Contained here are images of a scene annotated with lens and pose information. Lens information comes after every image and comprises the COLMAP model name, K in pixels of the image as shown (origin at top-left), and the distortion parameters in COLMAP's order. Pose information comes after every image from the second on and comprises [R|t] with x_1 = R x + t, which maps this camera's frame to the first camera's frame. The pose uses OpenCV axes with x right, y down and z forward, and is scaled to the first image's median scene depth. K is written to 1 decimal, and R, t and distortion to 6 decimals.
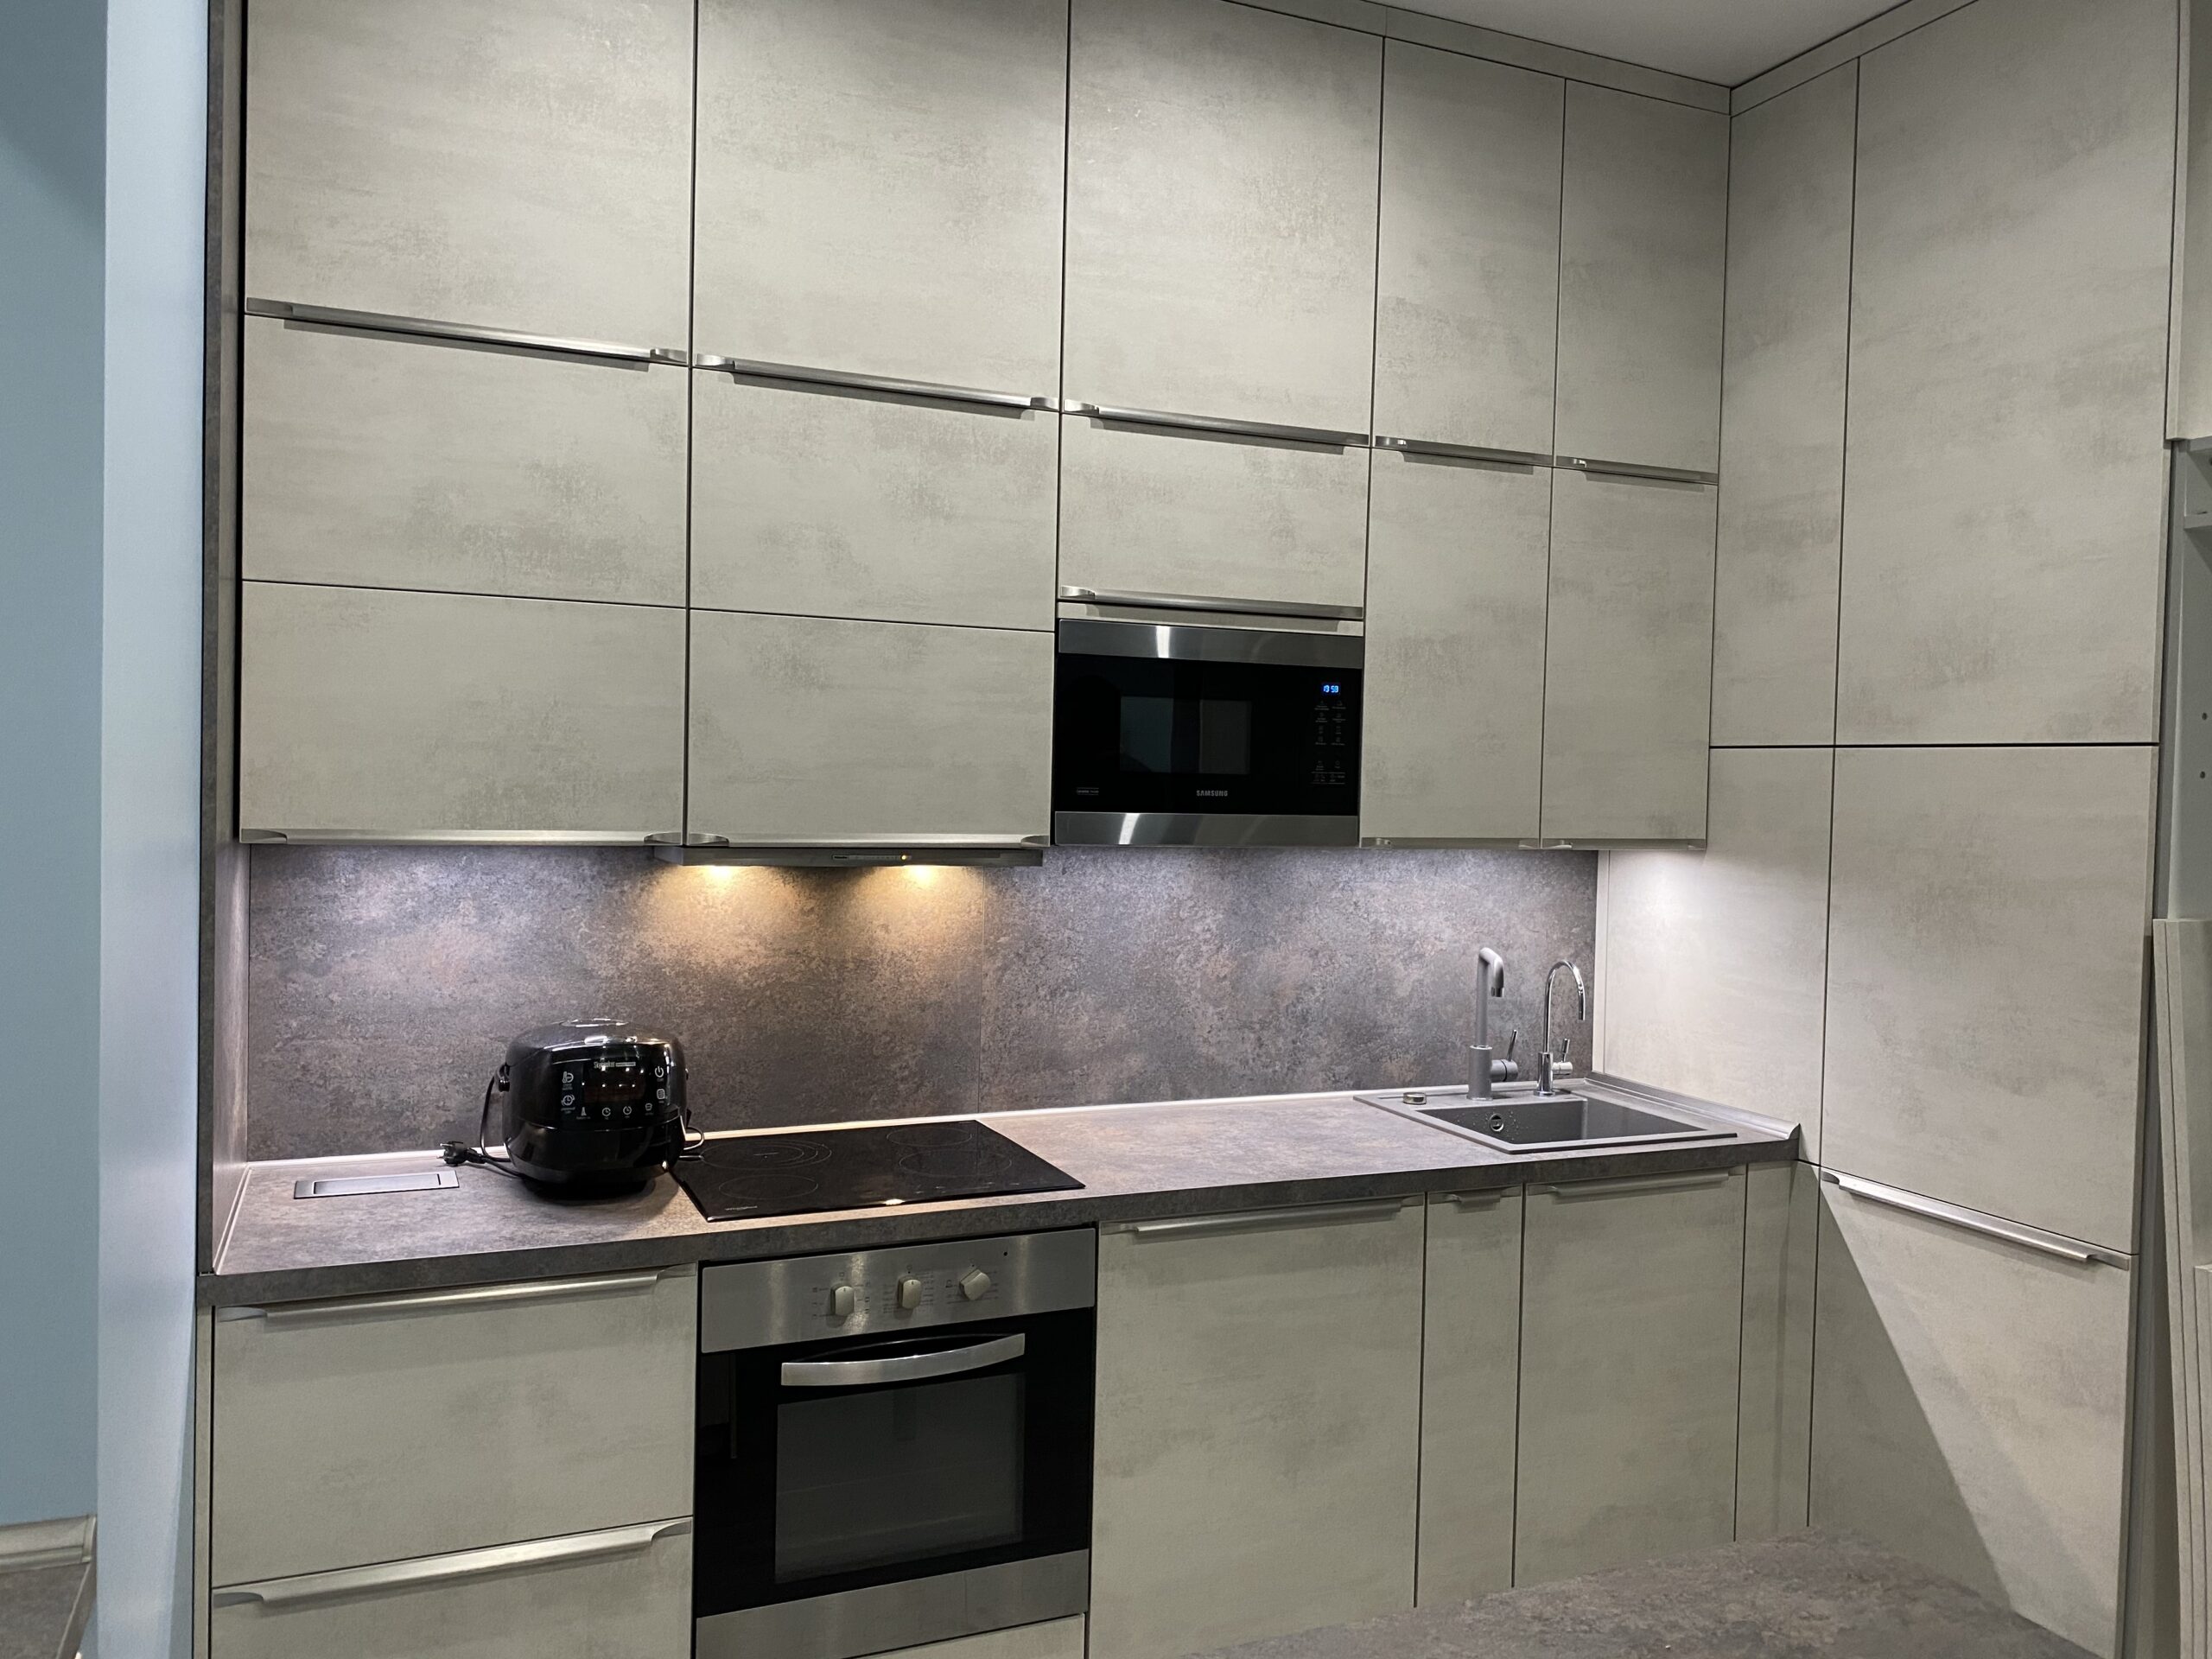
lens RADIAL K [[1691.1, 0, 1136.3], [0, 1691.1, 818.8], [0, 0, 1]] dist [0.091006, -0.211718]
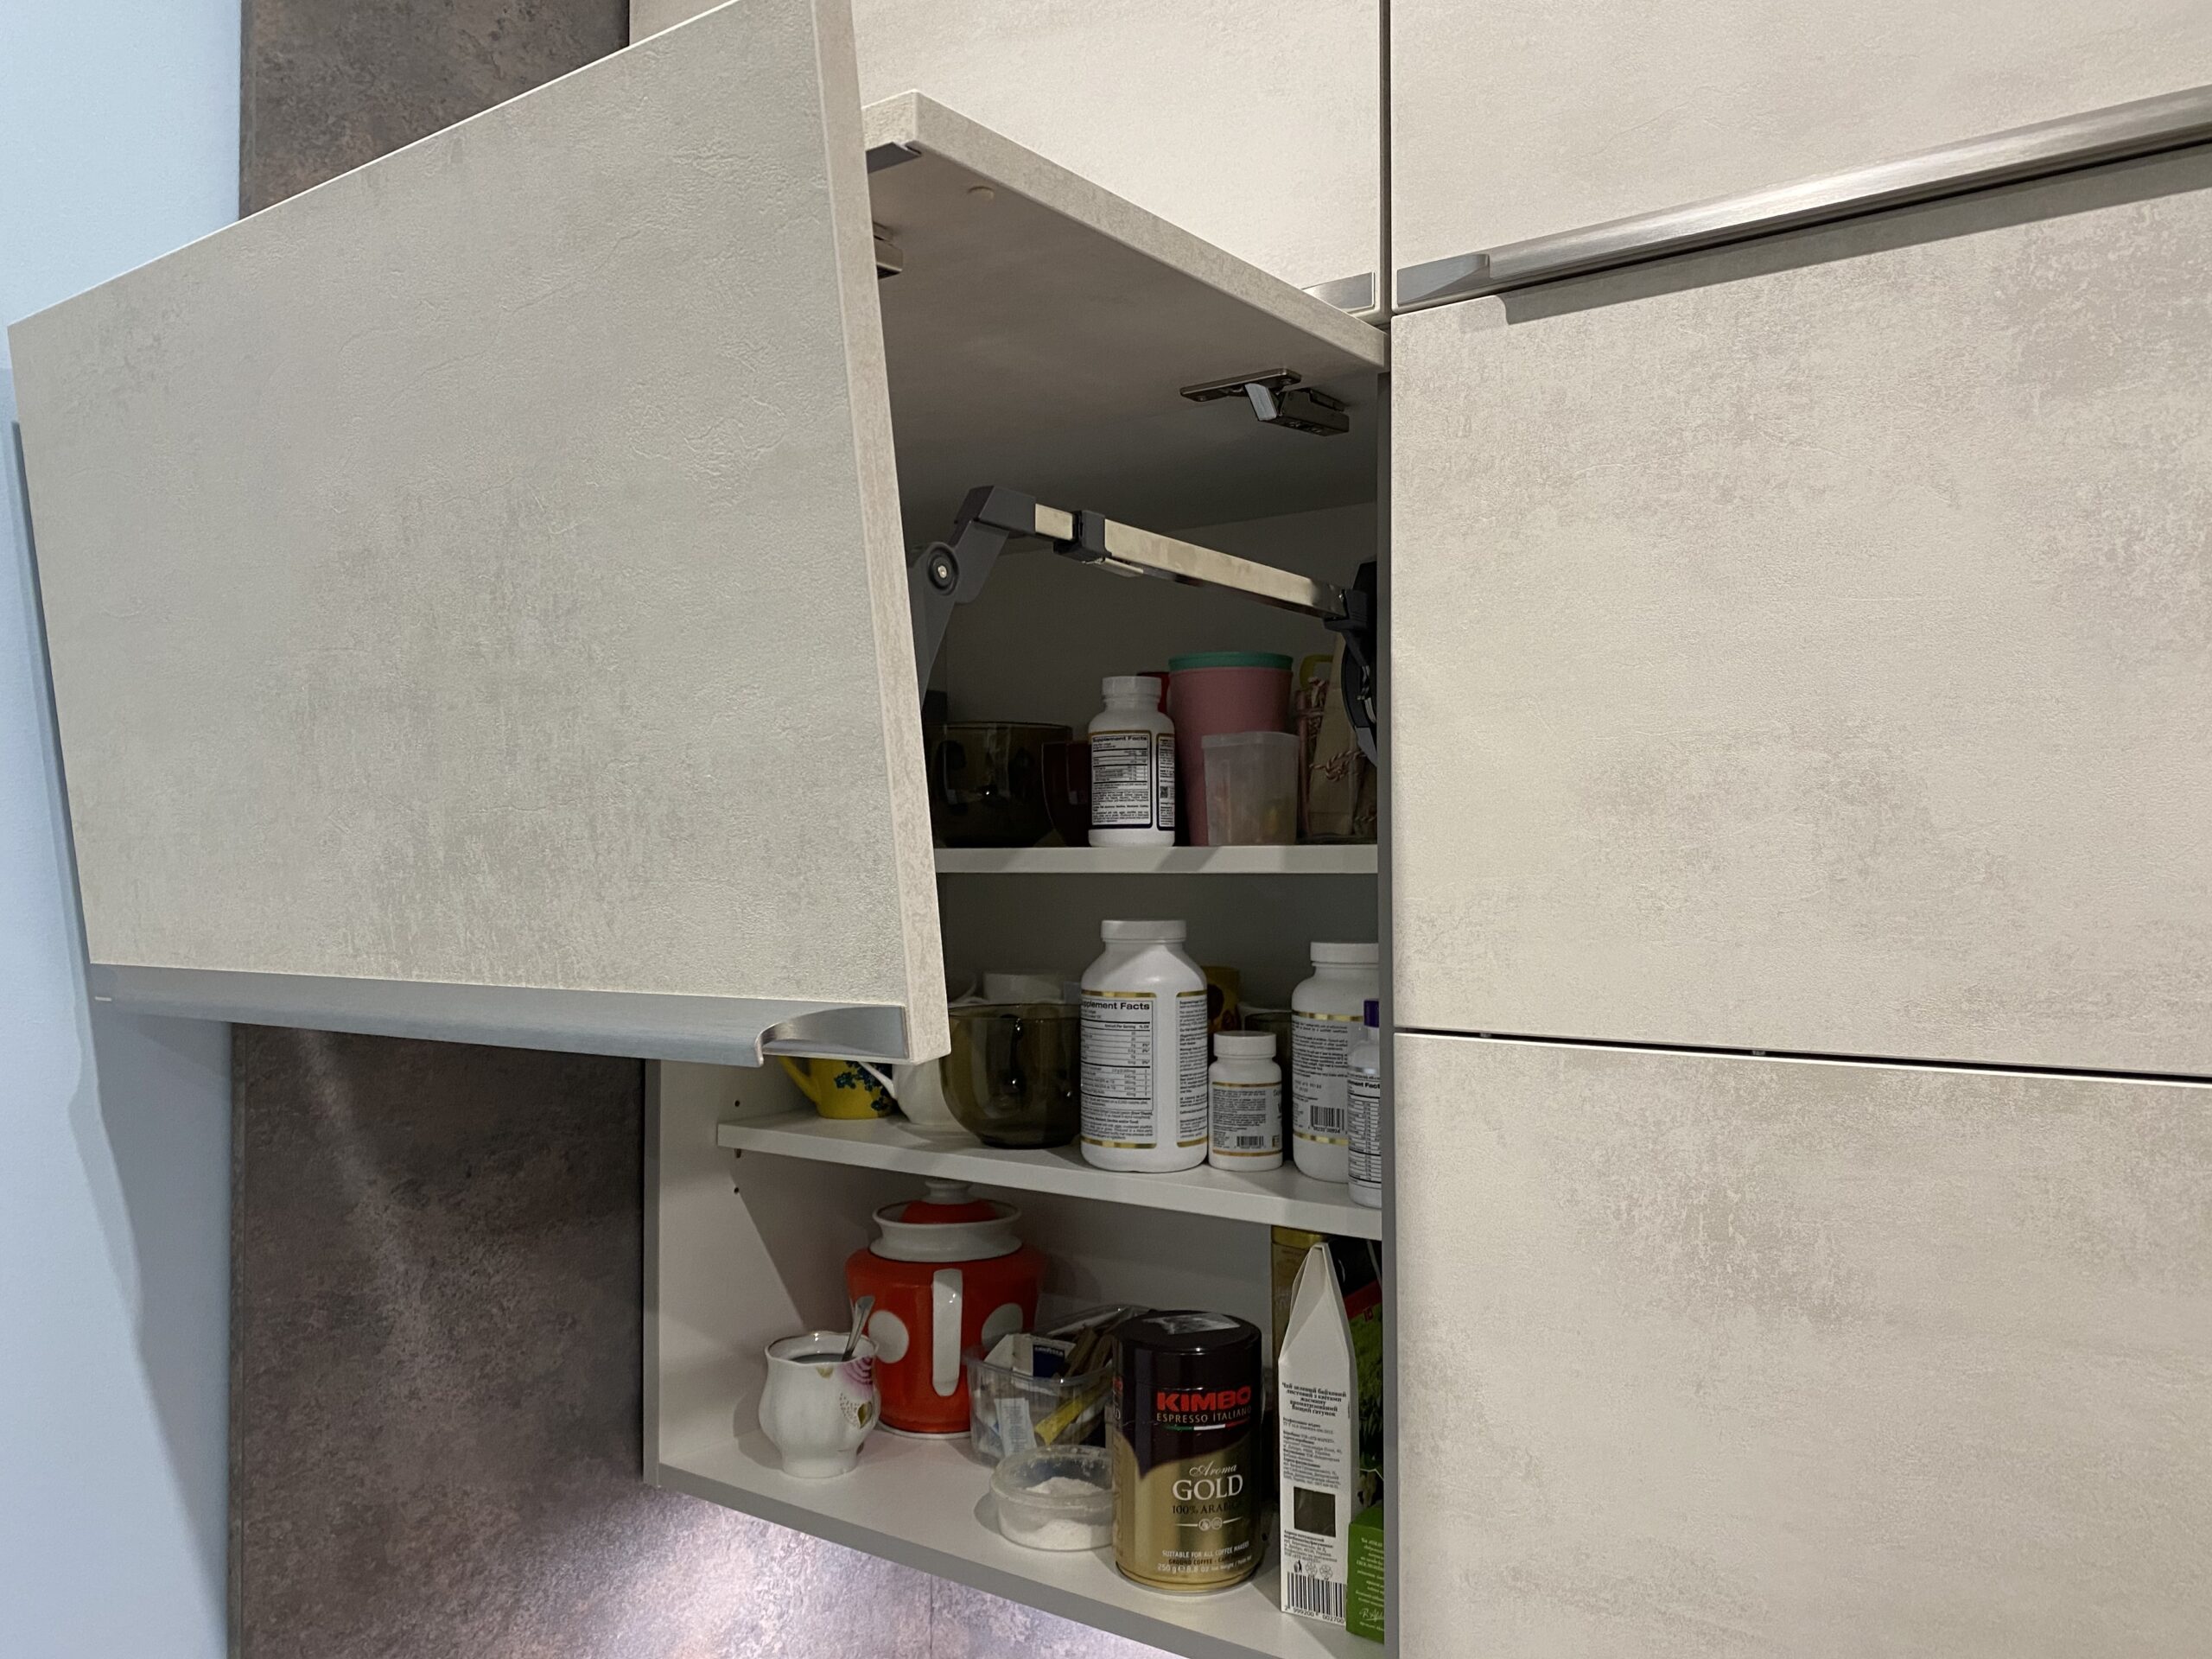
lens RADIAL K [[1691.1, 0, 1136.3], [0, 1691.1, 818.8], [0, 0, 1]] dist [0.091006, -0.211718]
pose [[0.506472, -0.044583, -0.861103, -0.000375], [-0.005014, 0.998493, -0.054646, -0.128080], [0.862242, 0.031995, 0.505485, 0.689691]]
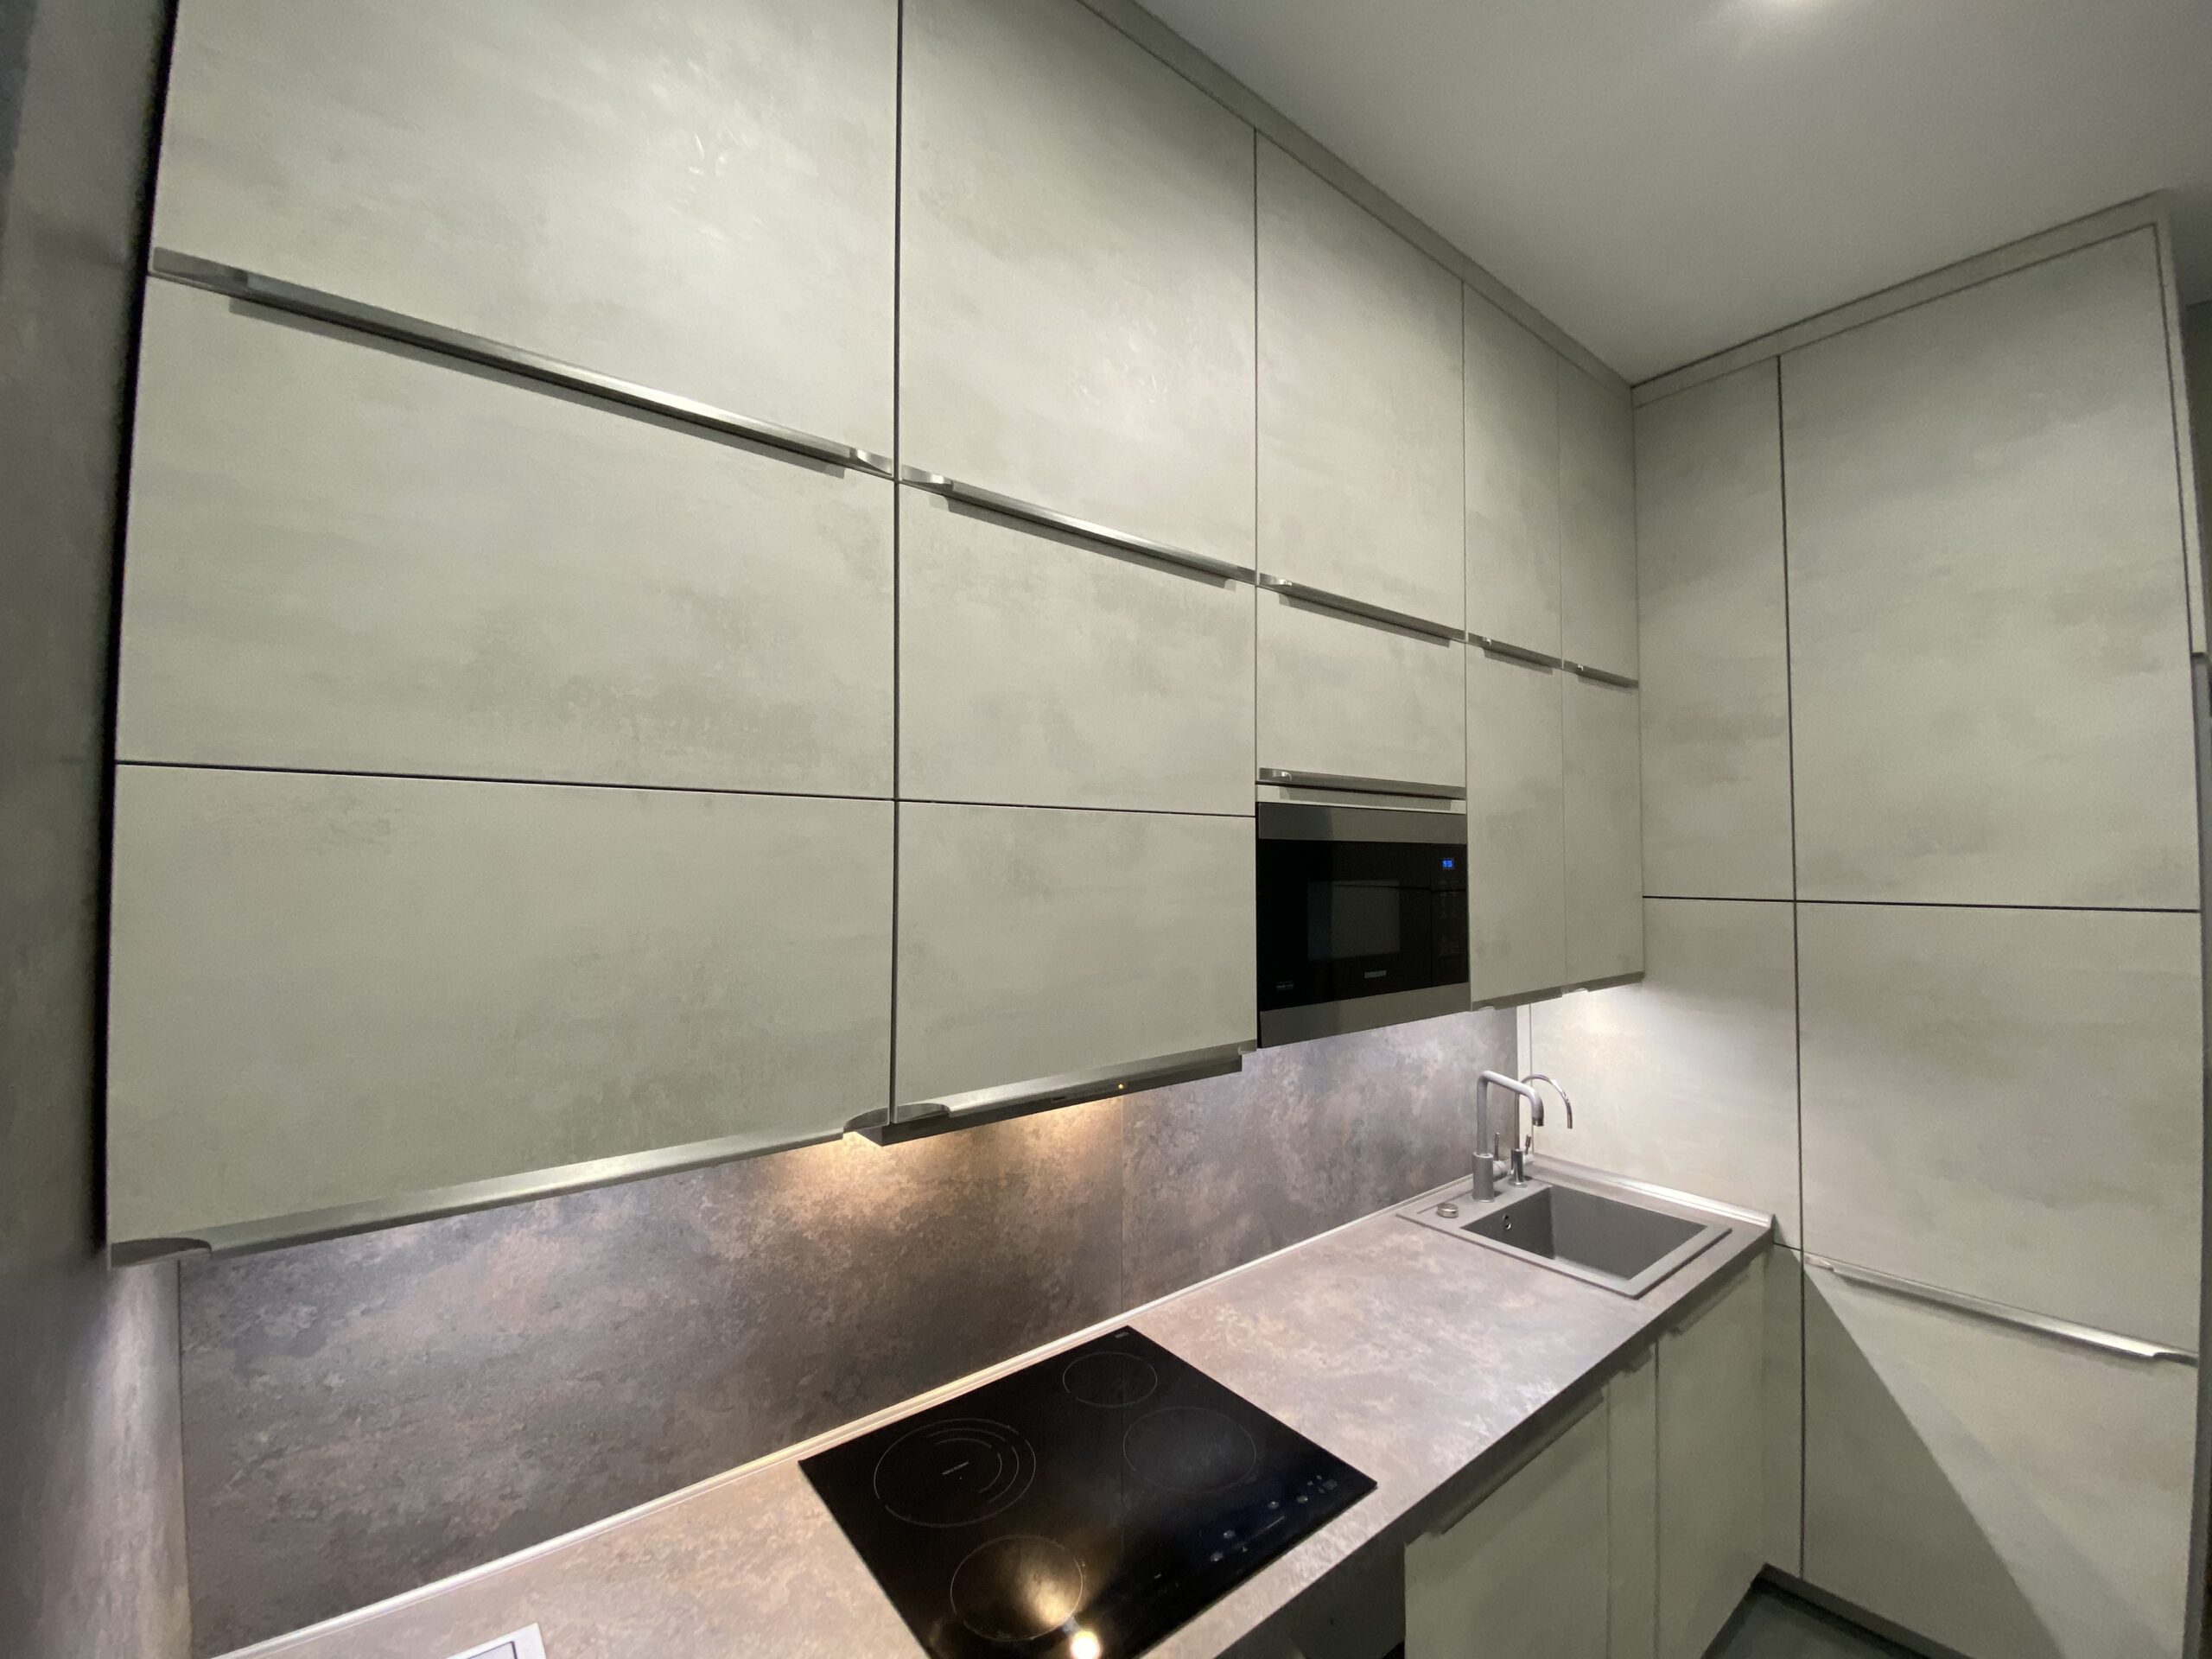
lens RADIAL K [[888.8, 0, 1106.0], [0, 888.8, 829.5], [0, 0, 1]] dist [0.008869, -0.015797]
pose [[0.968595, -0.013220, 0.248294, -0.236653], [0.027260, 0.998212, -0.053194, -0.076907], [-0.247146, 0.058292, 0.967223, 0.529920]]
